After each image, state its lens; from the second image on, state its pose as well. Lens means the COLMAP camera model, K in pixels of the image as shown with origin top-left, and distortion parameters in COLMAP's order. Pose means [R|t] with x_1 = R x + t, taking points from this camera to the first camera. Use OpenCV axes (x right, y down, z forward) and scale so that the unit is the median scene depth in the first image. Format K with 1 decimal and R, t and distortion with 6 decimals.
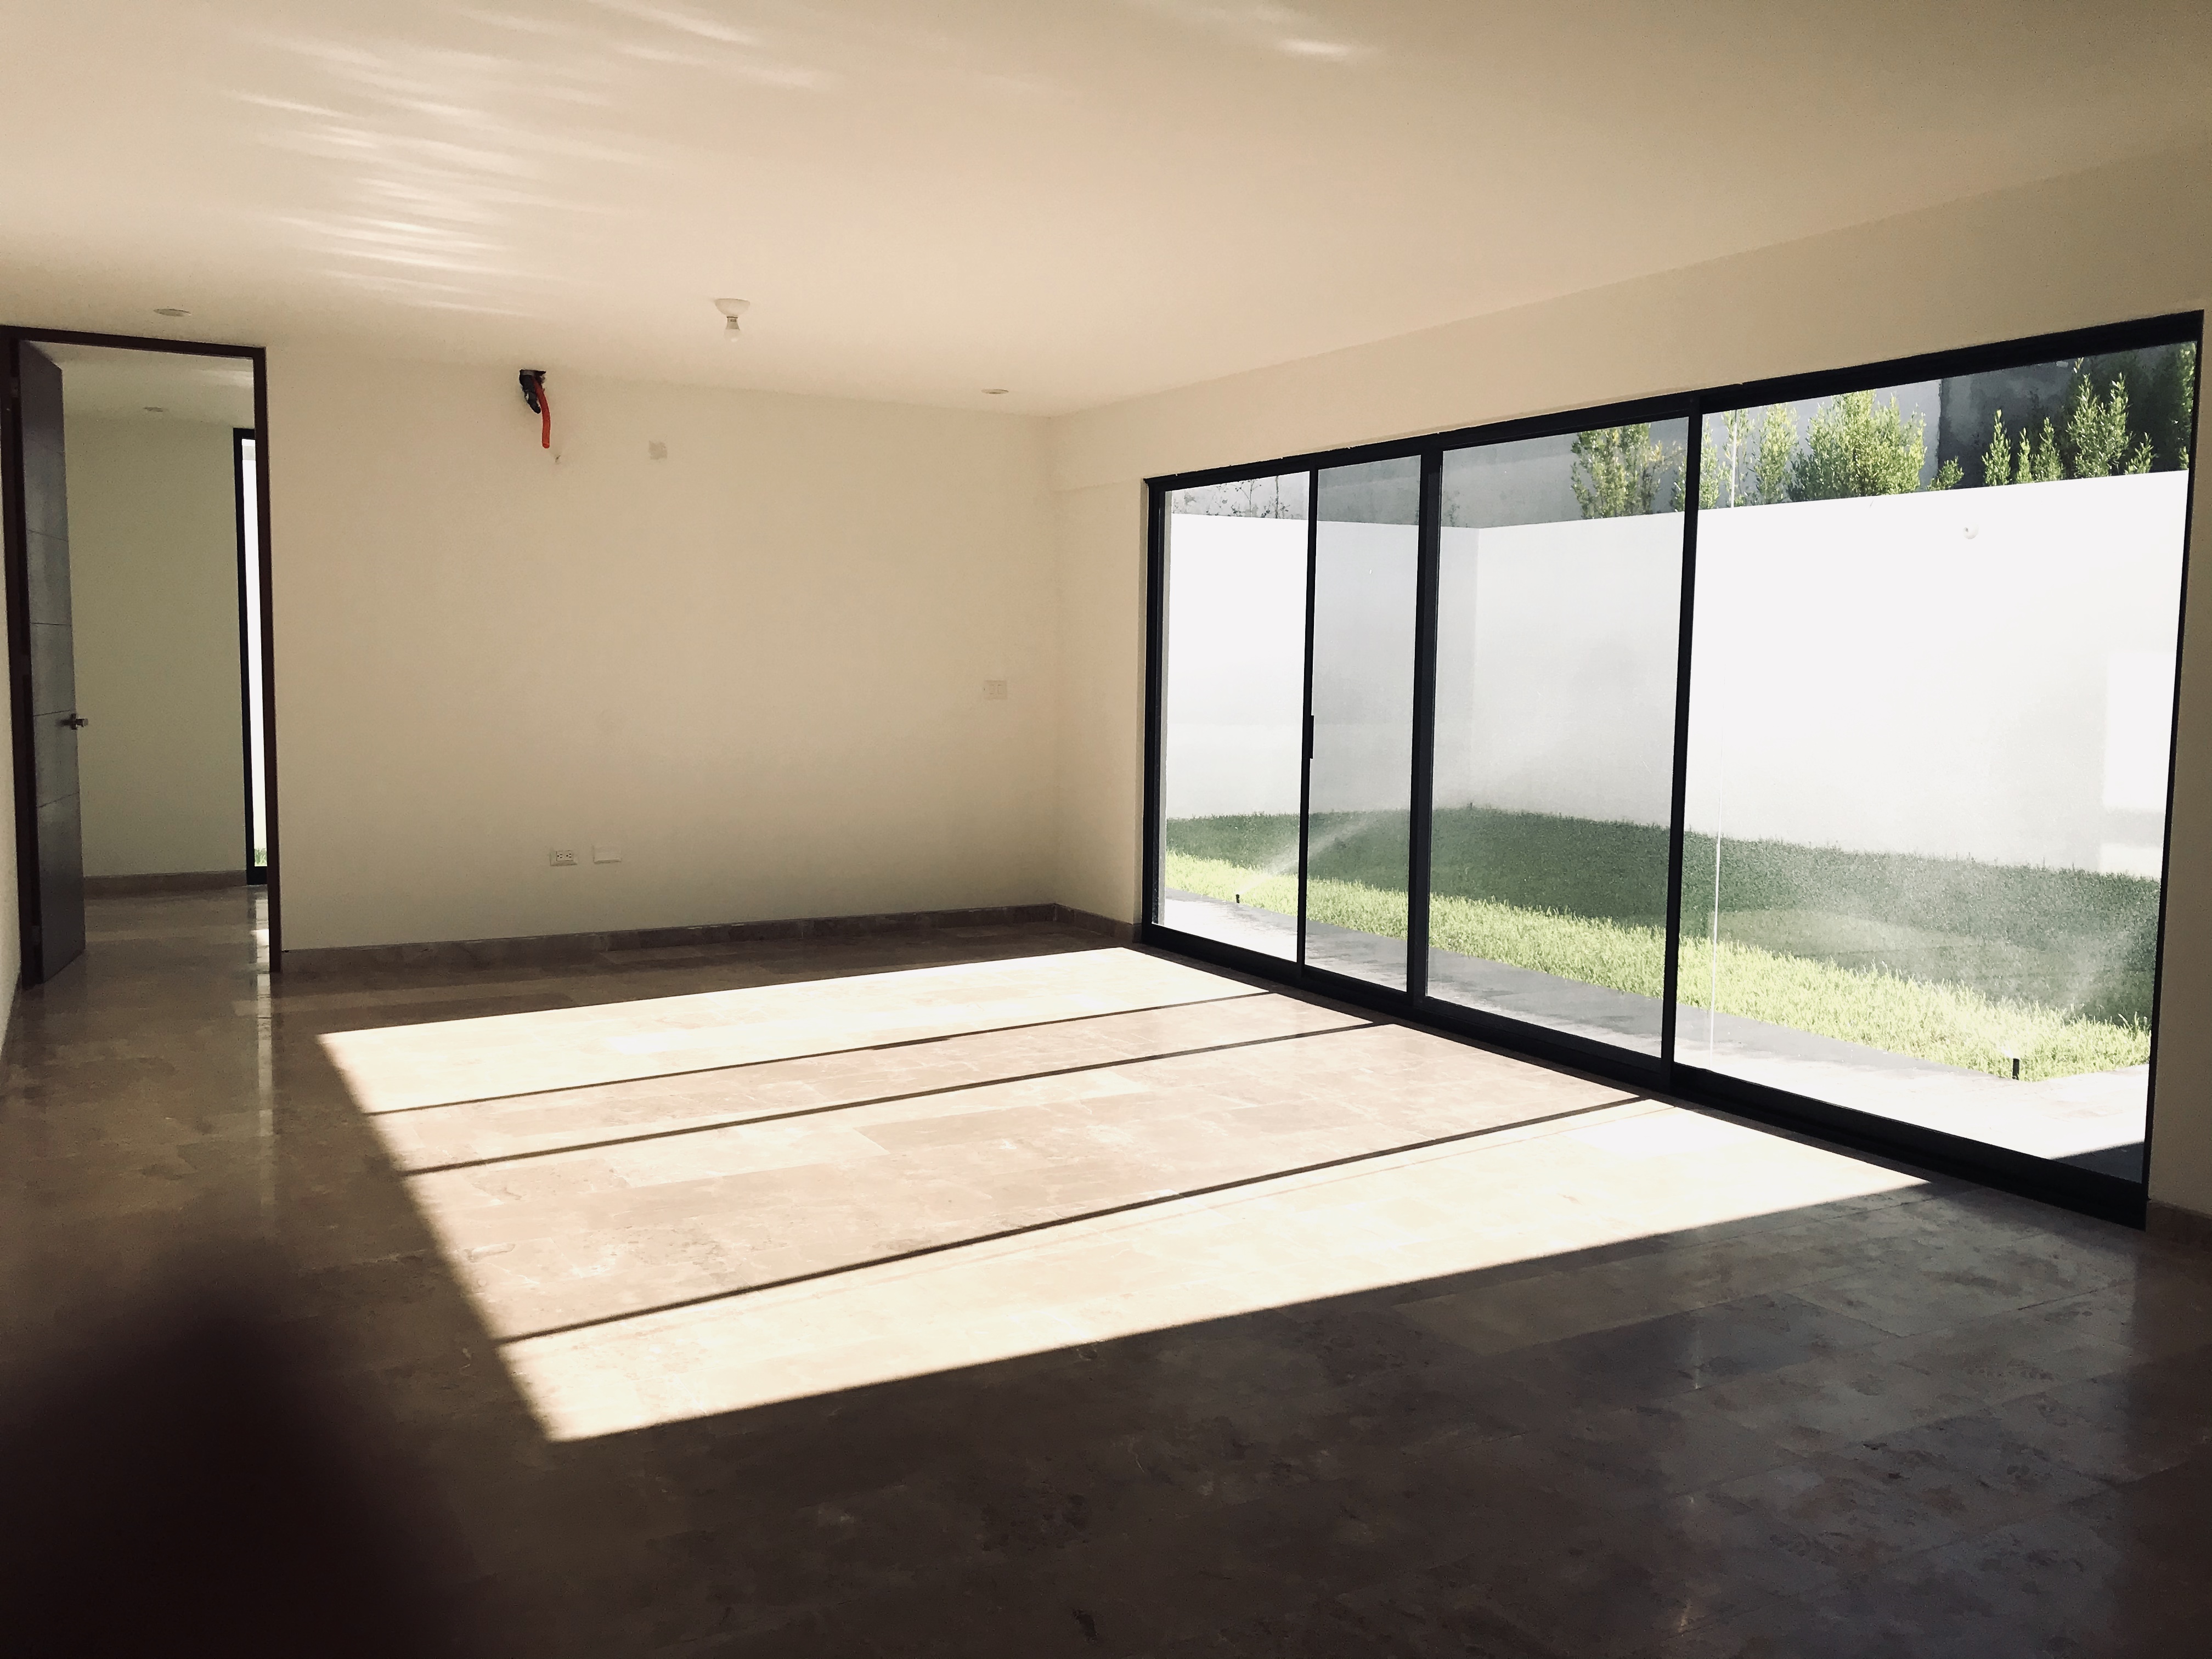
lens RADIAL K [[1821.7, 0, 1106.0], [0, 1821.7, 829.5], [0, 0, 1]] dist [0.151797, -0.324149]
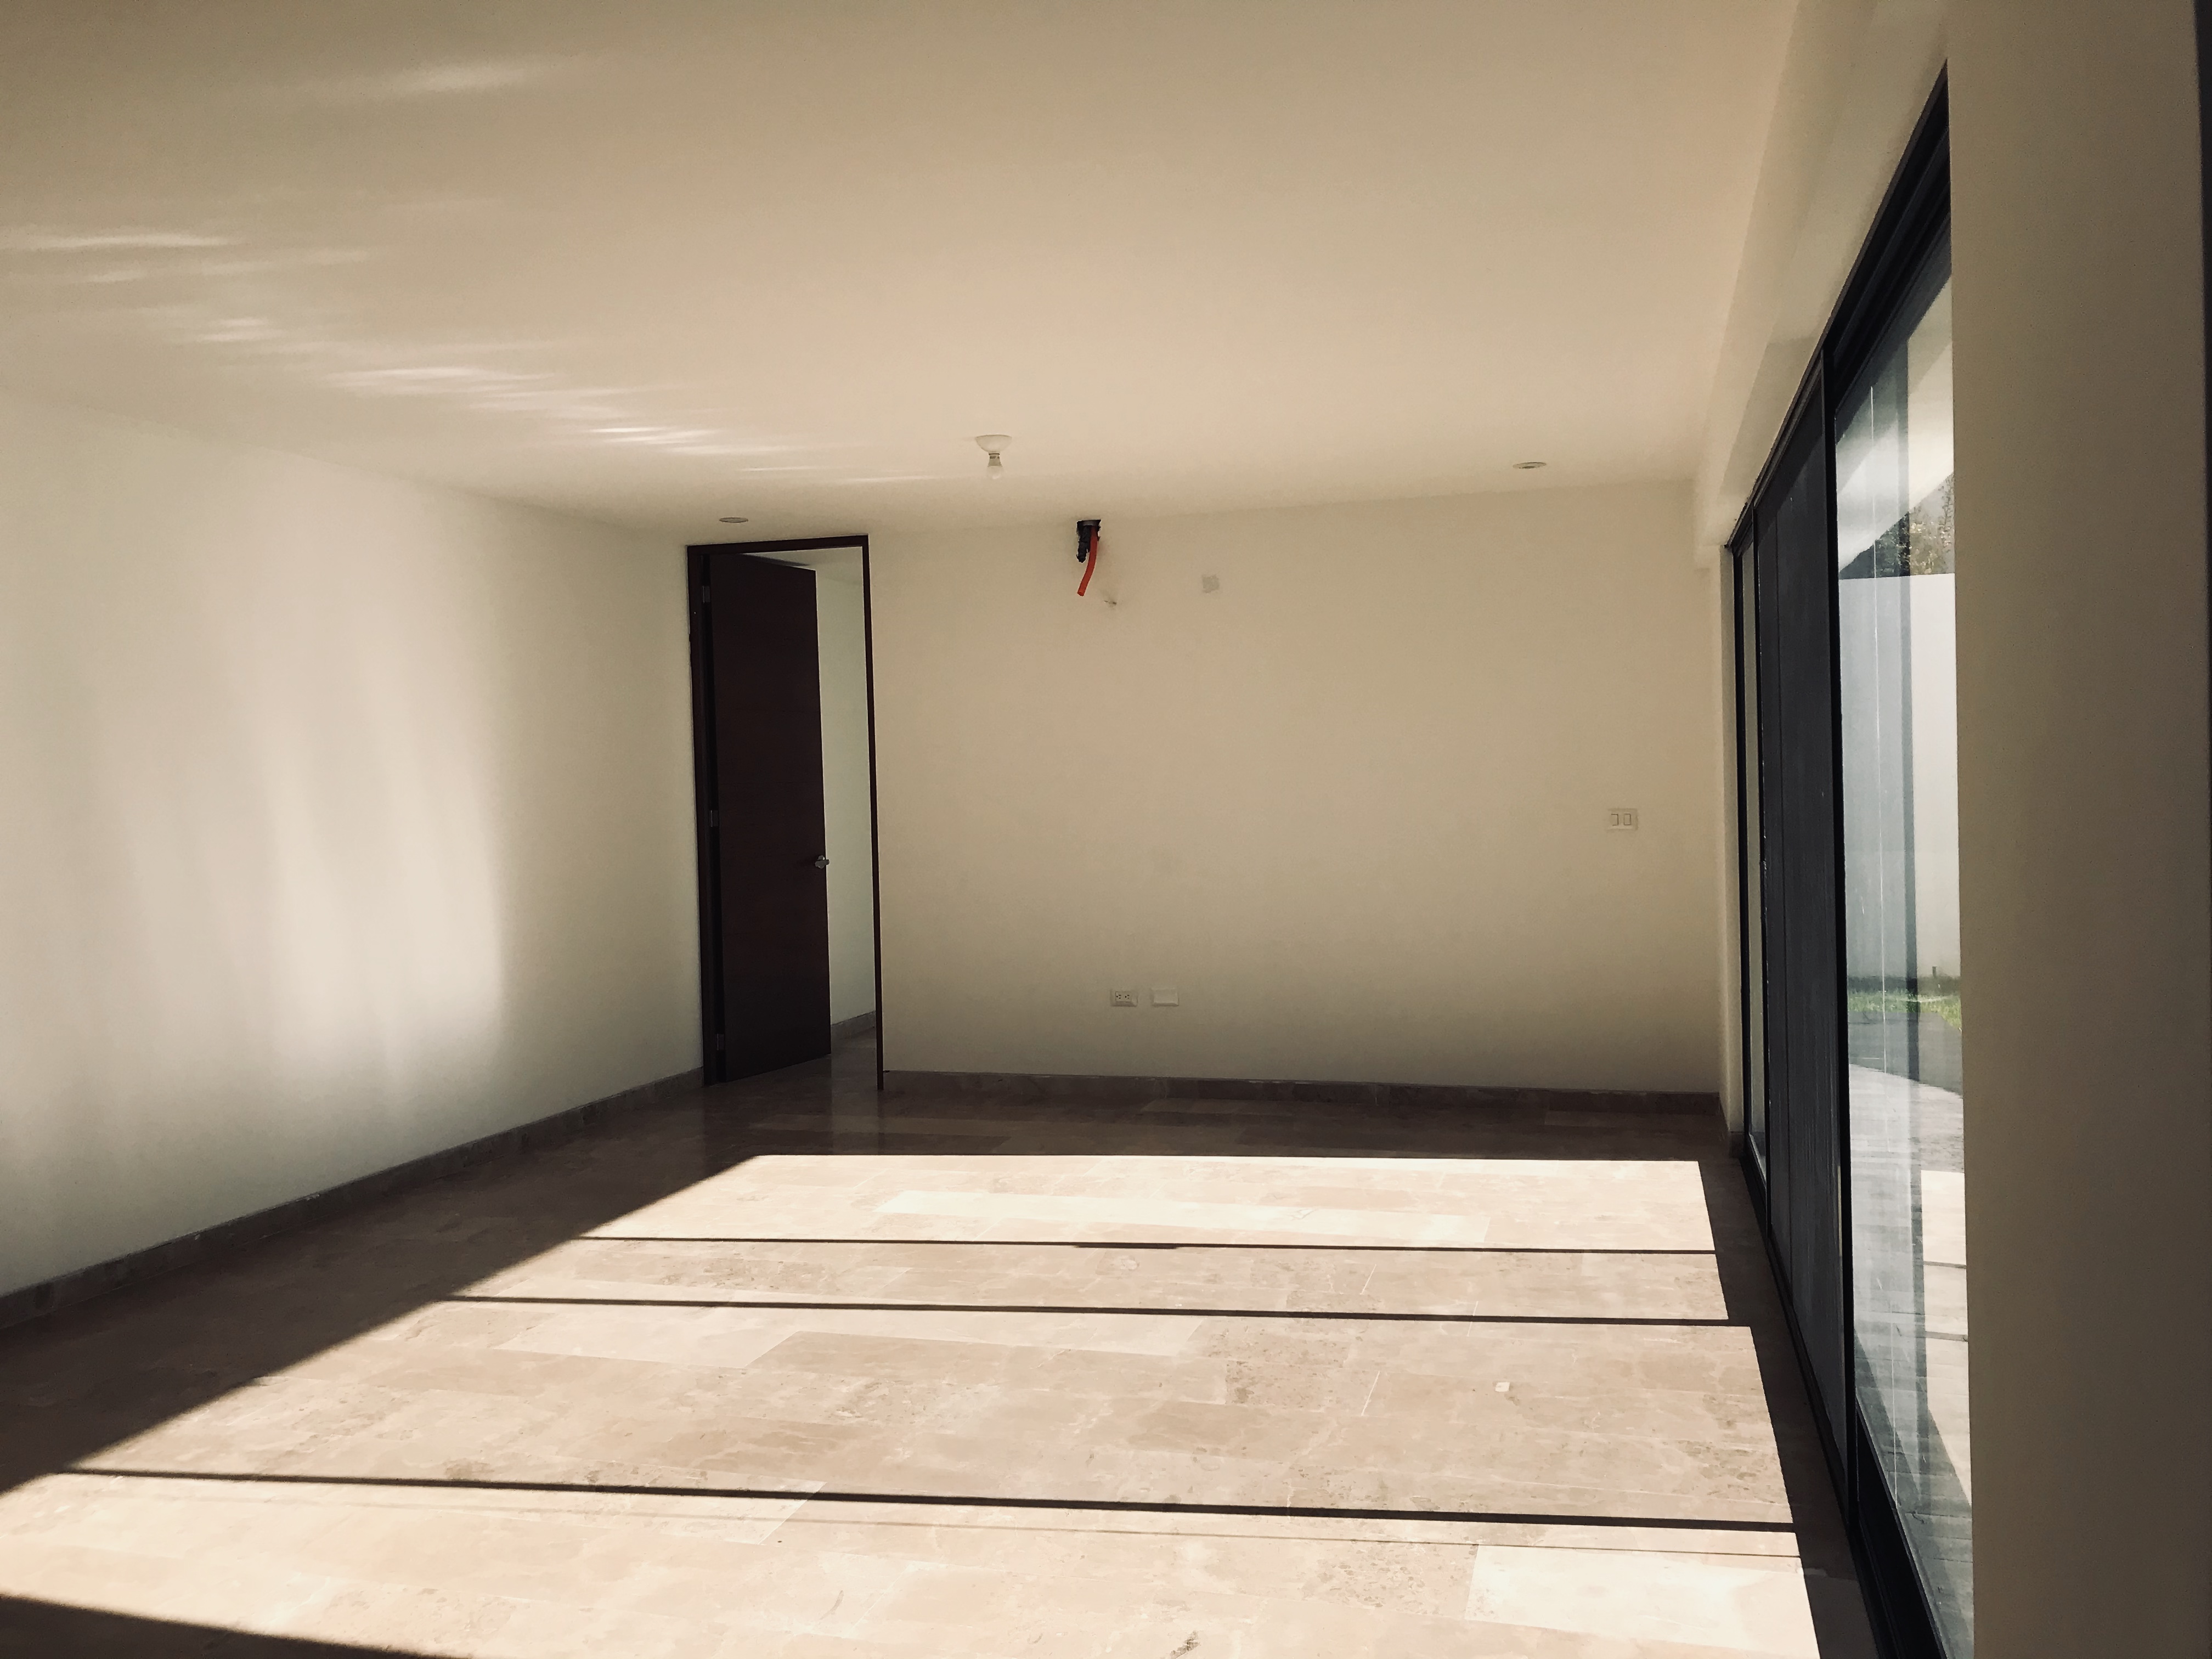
lens RADIAL K [[1834.0, 0, 1099.9], [0, 1834.0, 789.6], [0, 0, 1]] dist [0.009249, 0.009366]
pose [[0.696734, -0.024161, -0.716923, 0.659480], [-0.032177, 0.997374, -0.064883, -0.052579], [0.716608, 0.068275, 0.694127, 0.486965]]
